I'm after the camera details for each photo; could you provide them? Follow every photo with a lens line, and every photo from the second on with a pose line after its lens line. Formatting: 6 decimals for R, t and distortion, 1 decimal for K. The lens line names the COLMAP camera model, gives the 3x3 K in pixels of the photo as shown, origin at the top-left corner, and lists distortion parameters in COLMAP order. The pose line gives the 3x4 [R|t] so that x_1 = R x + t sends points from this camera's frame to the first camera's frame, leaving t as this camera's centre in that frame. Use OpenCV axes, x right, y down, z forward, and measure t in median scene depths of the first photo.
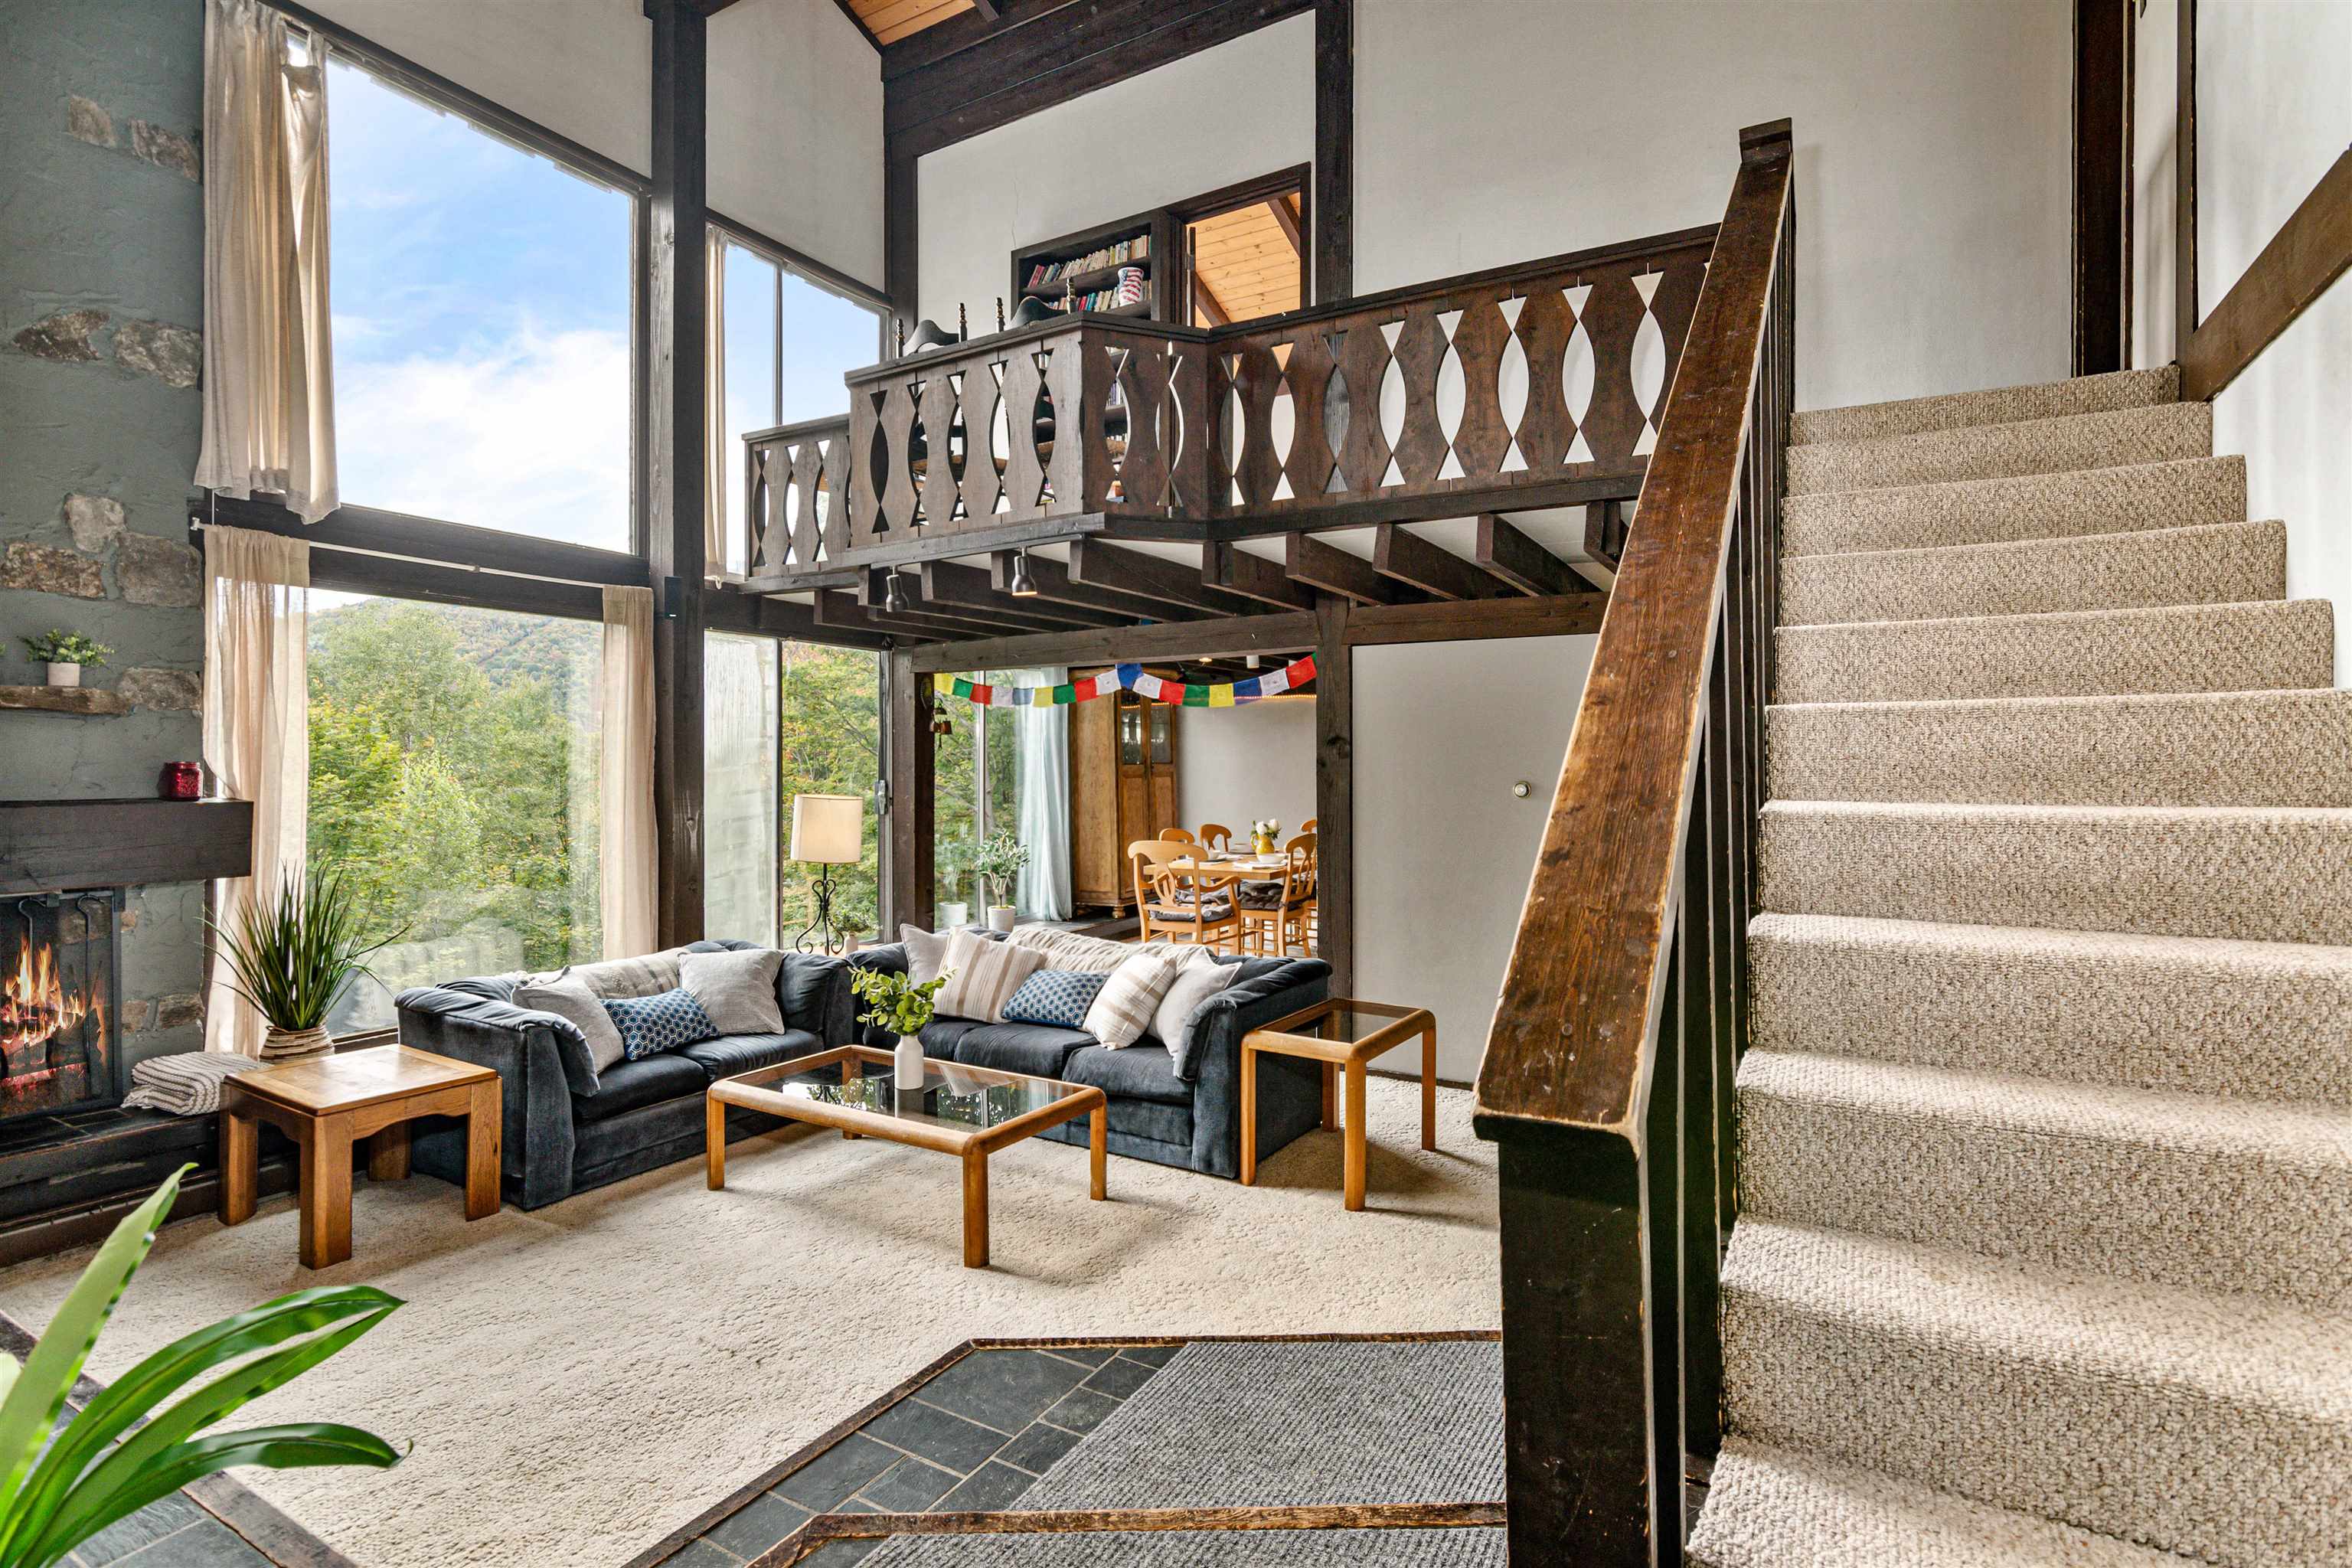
lens RADIAL K [[1173.6, 0, 1175.5], [0, 1173.6, 757.1], [0, 0, 1]] dist [0.005316, -0.000105]
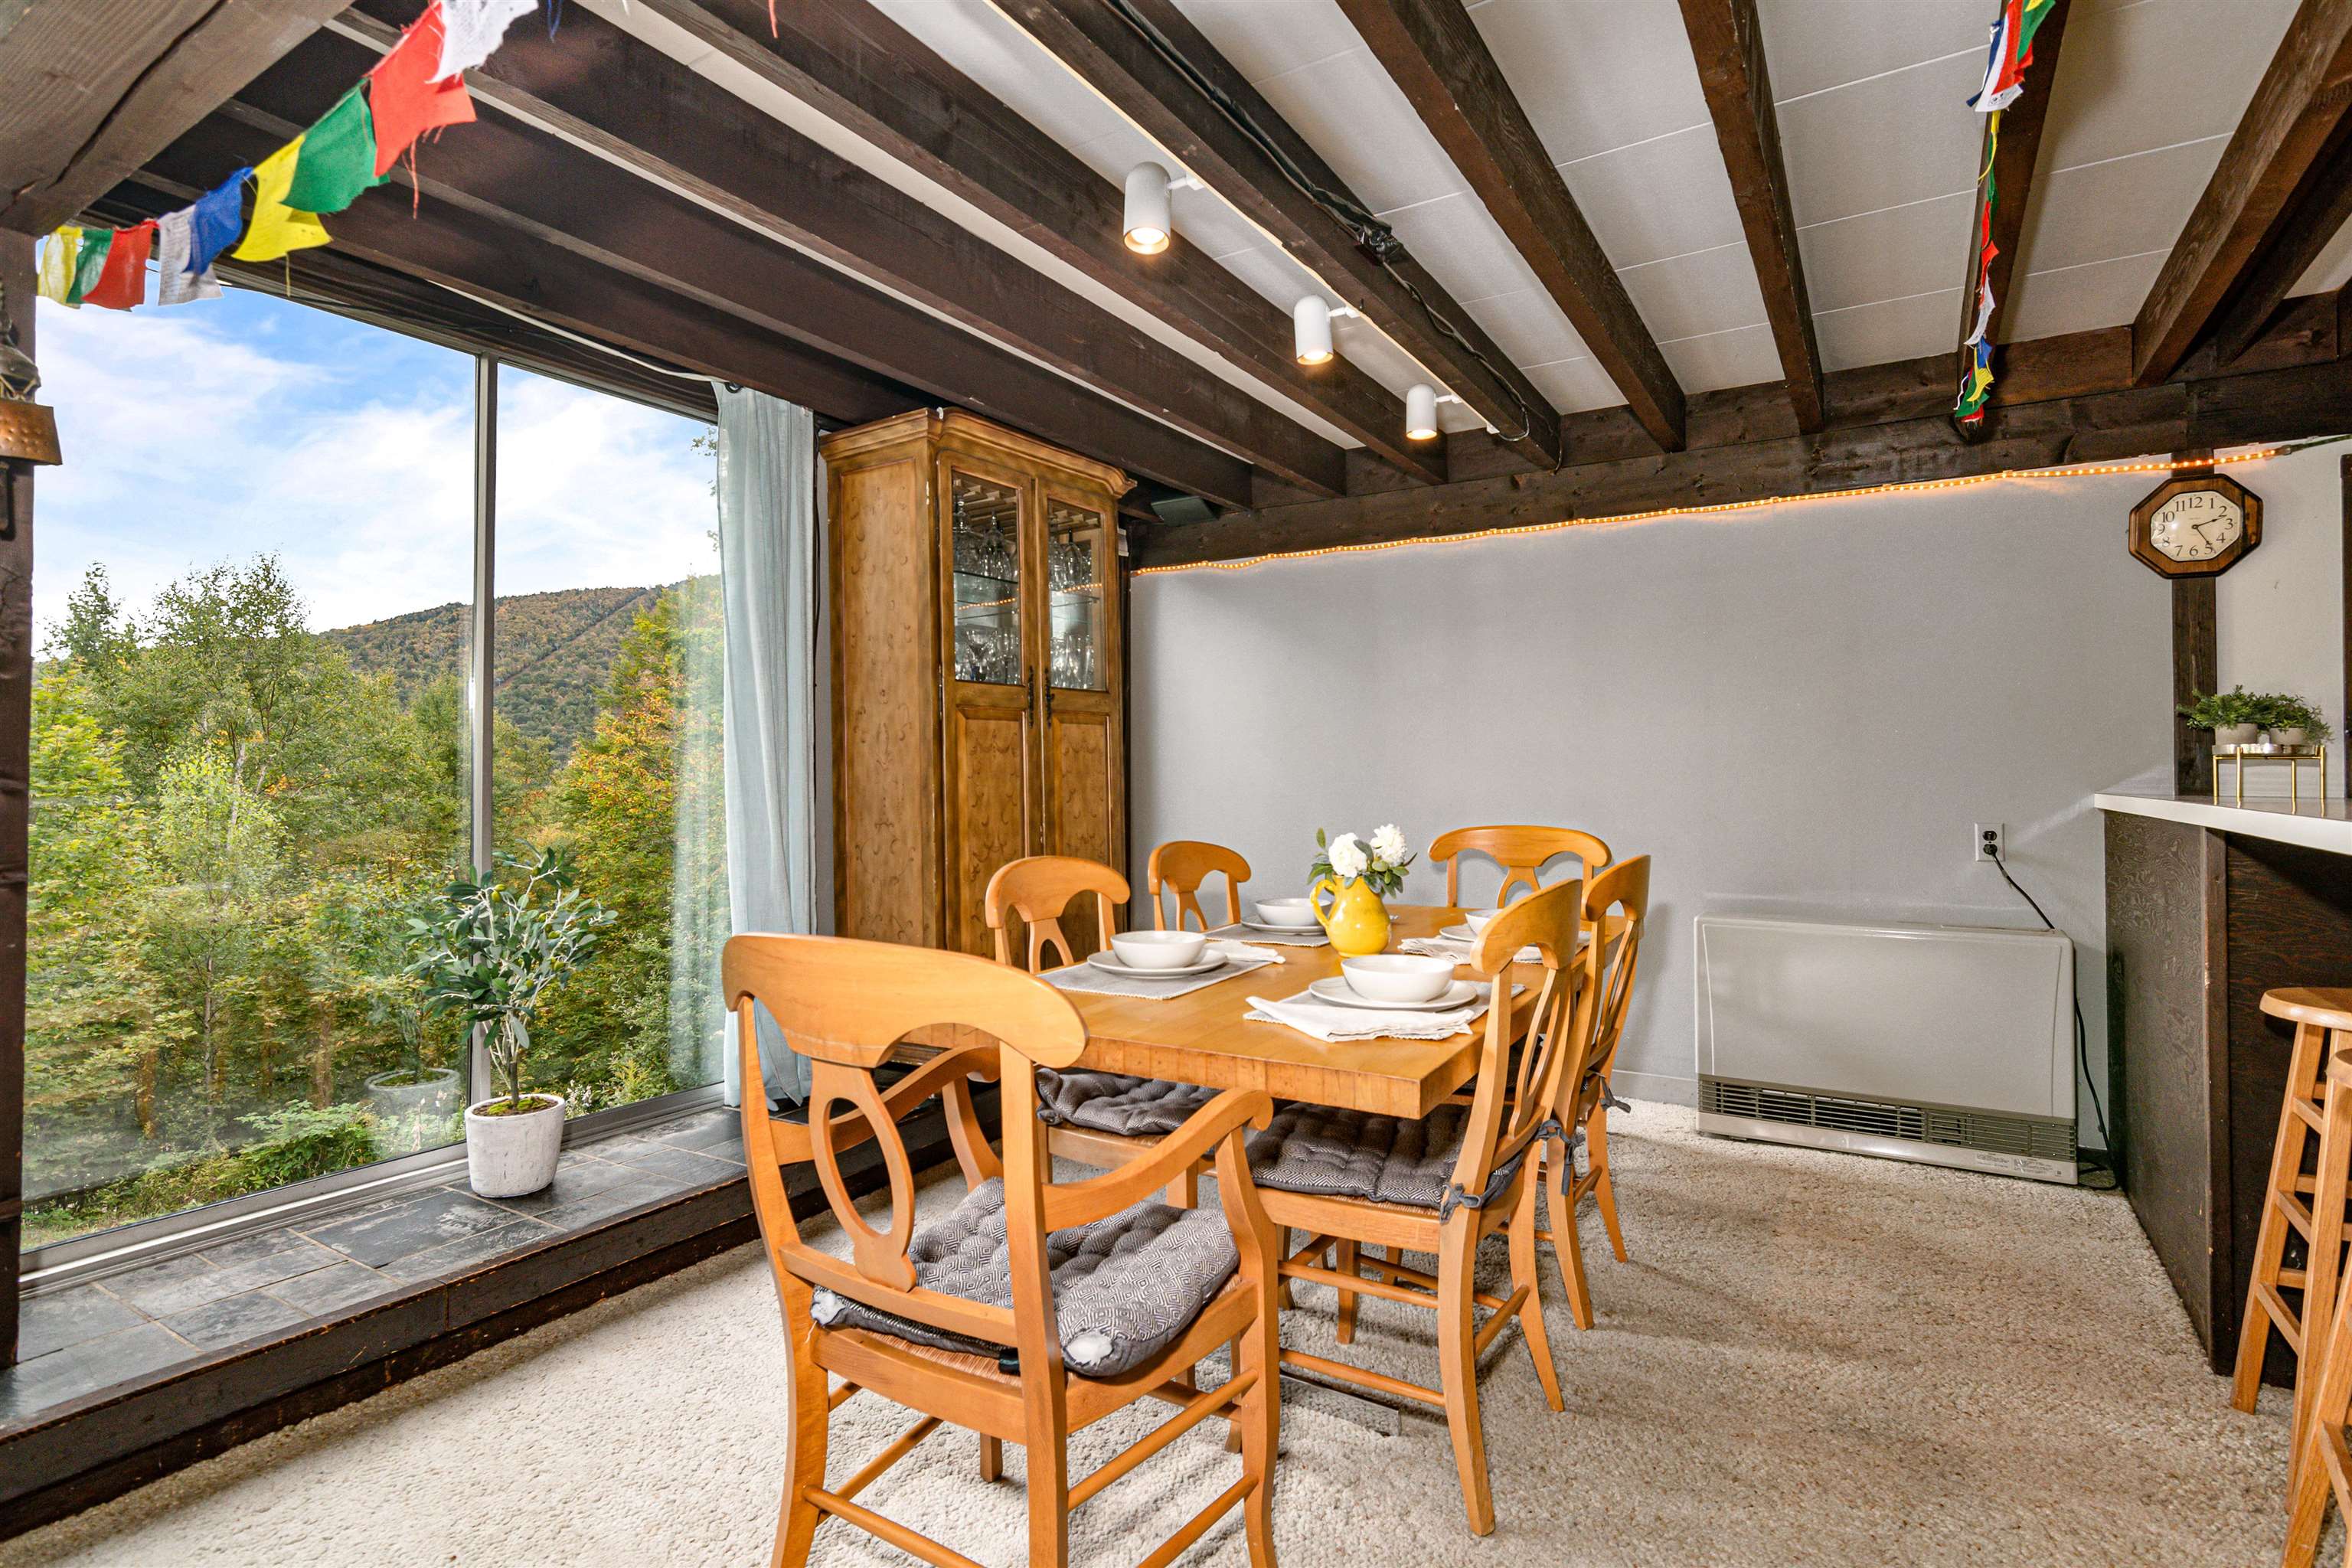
lens RADIAL K [[1173.6, 0, 1127.8], [0, 1173.6, 773.3], [0, 0, 1]] dist [0.005316, -0.000105]
pose [[0.998692, -0.001334, -0.051109, 0.051710], [0.001527, 0.999992, 0.003730, 0.062471], [0.051103, -0.003803, 0.998686, 1.146750]]
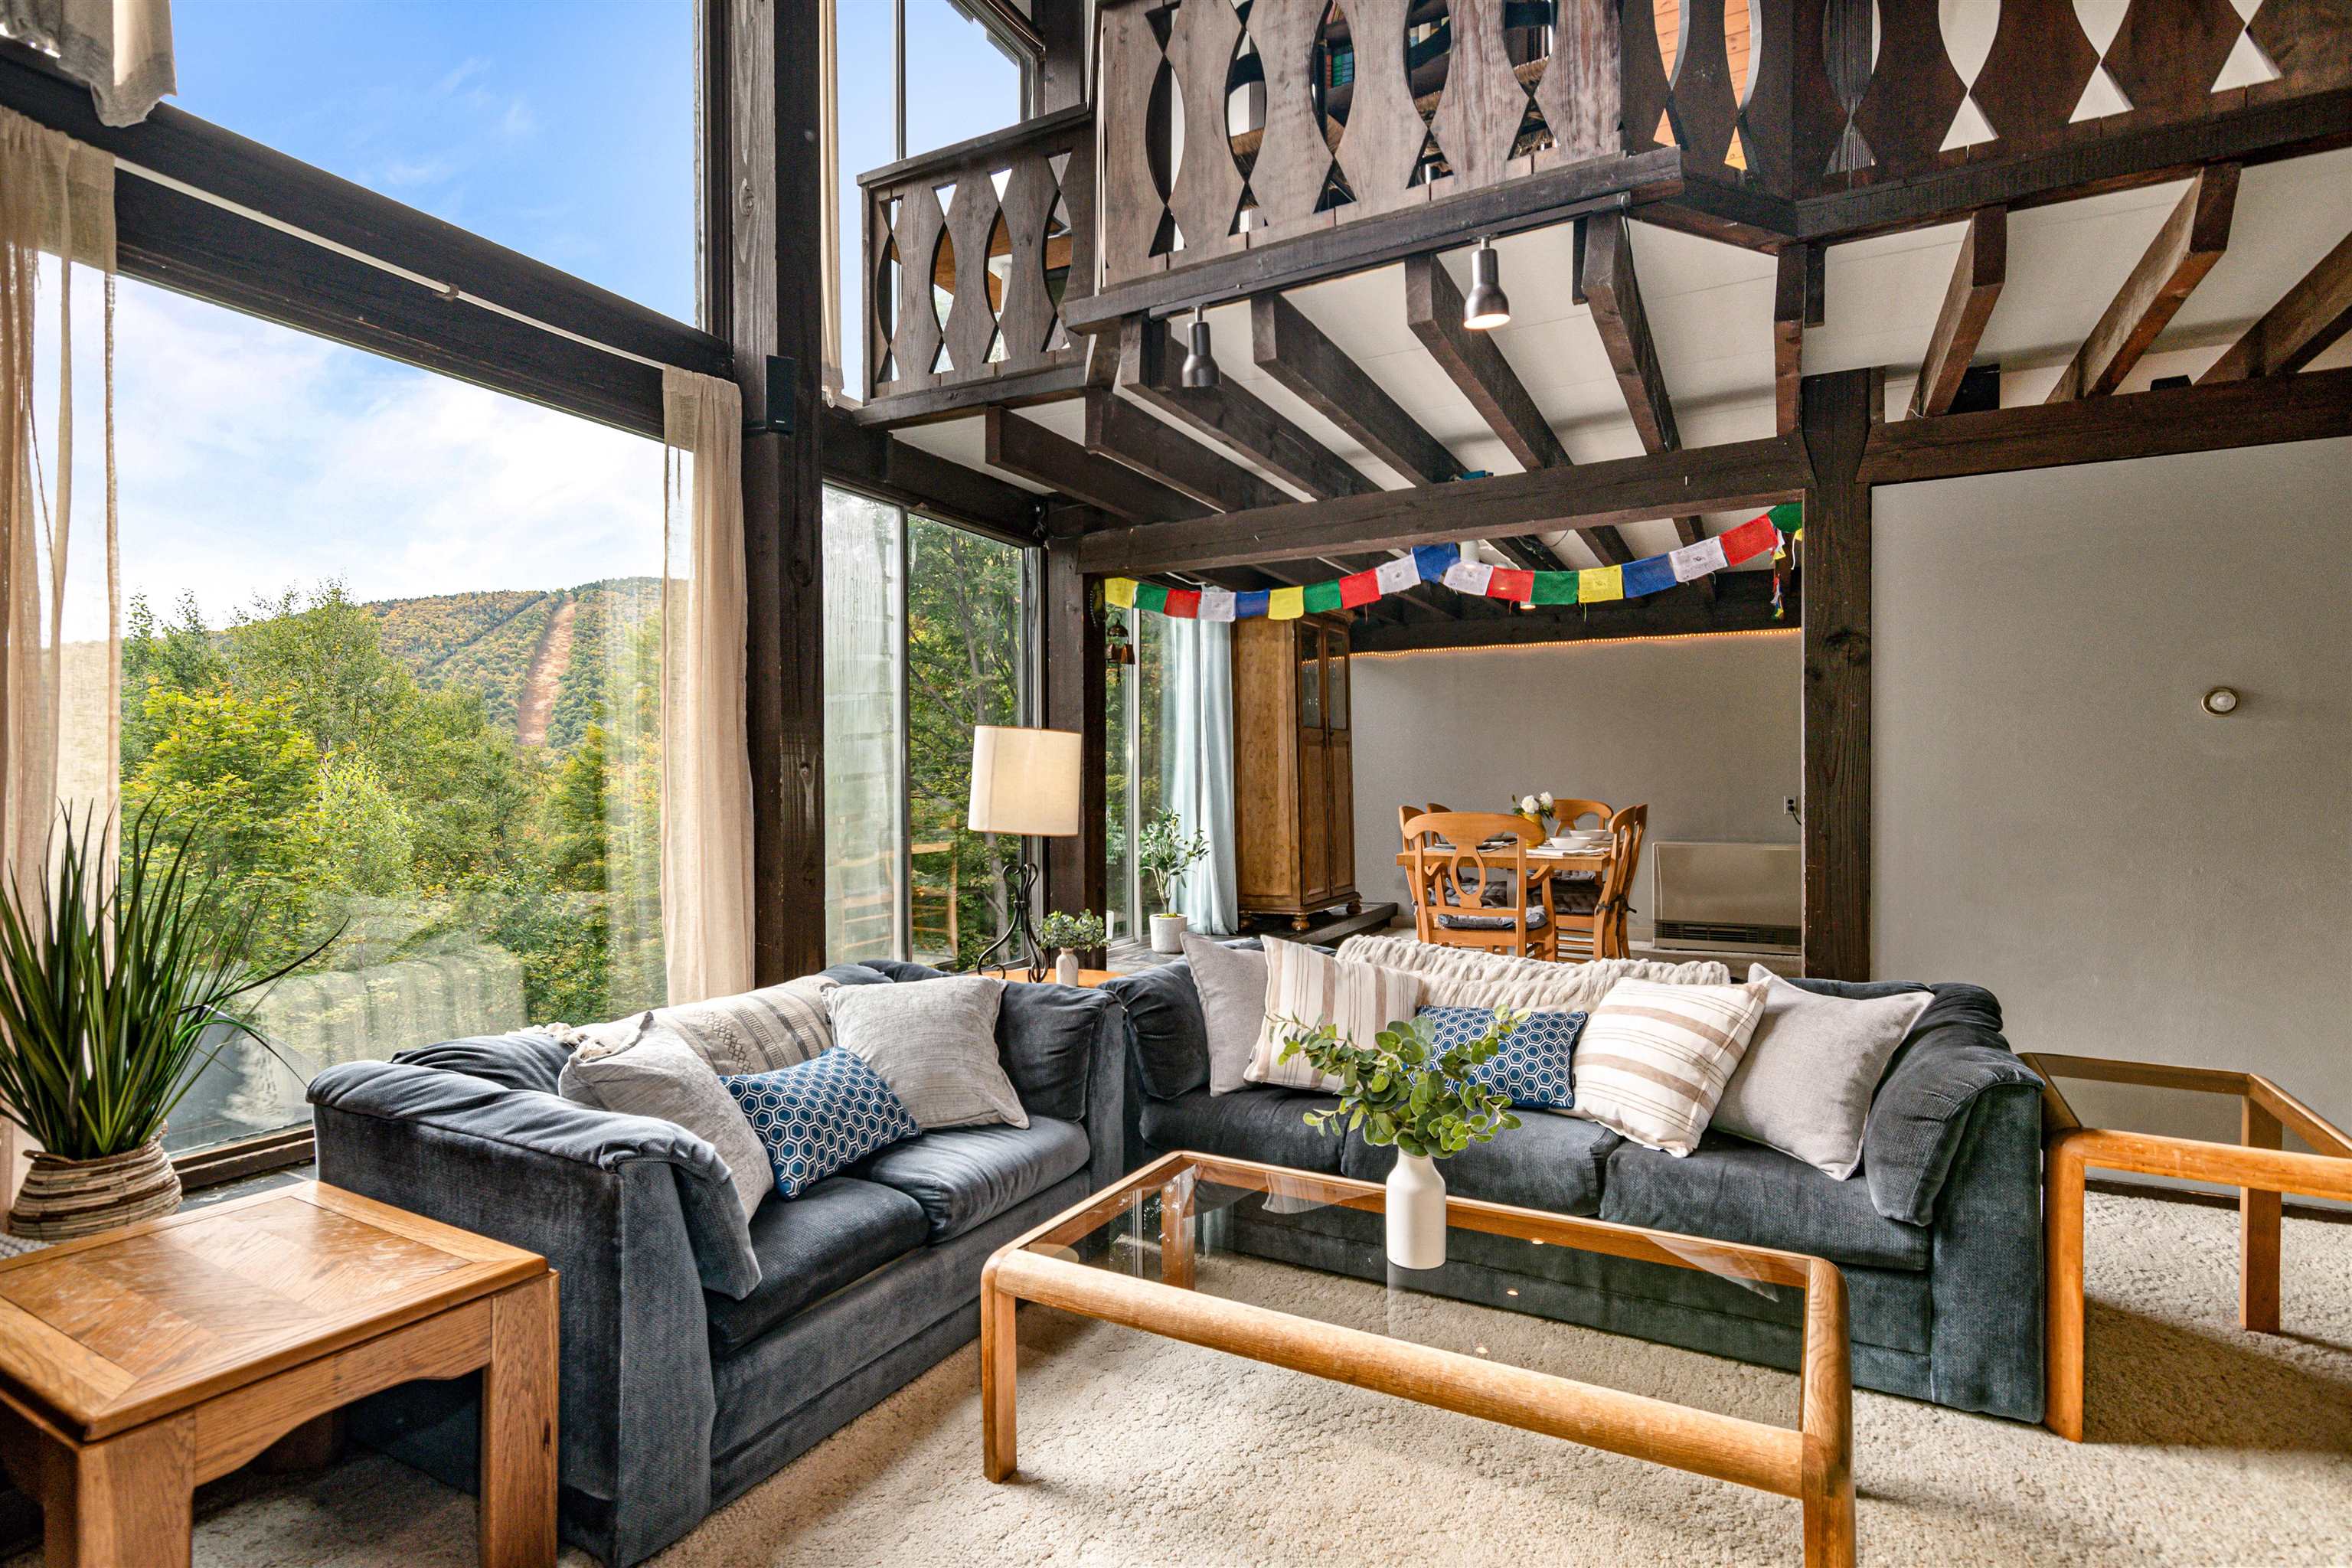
lens RADIAL K [[1173.6, 0, 1172.4], [0, 1173.6, 795.8], [0, 0, 1]] dist [0.005316, -0.000105]
pose [[0.998968, -0.003733, 0.045264, -0.300234], [0.003124, 0.999904, 0.013509, 0.073378], [-0.045310, -0.013354, 0.998884, 0.457118]]
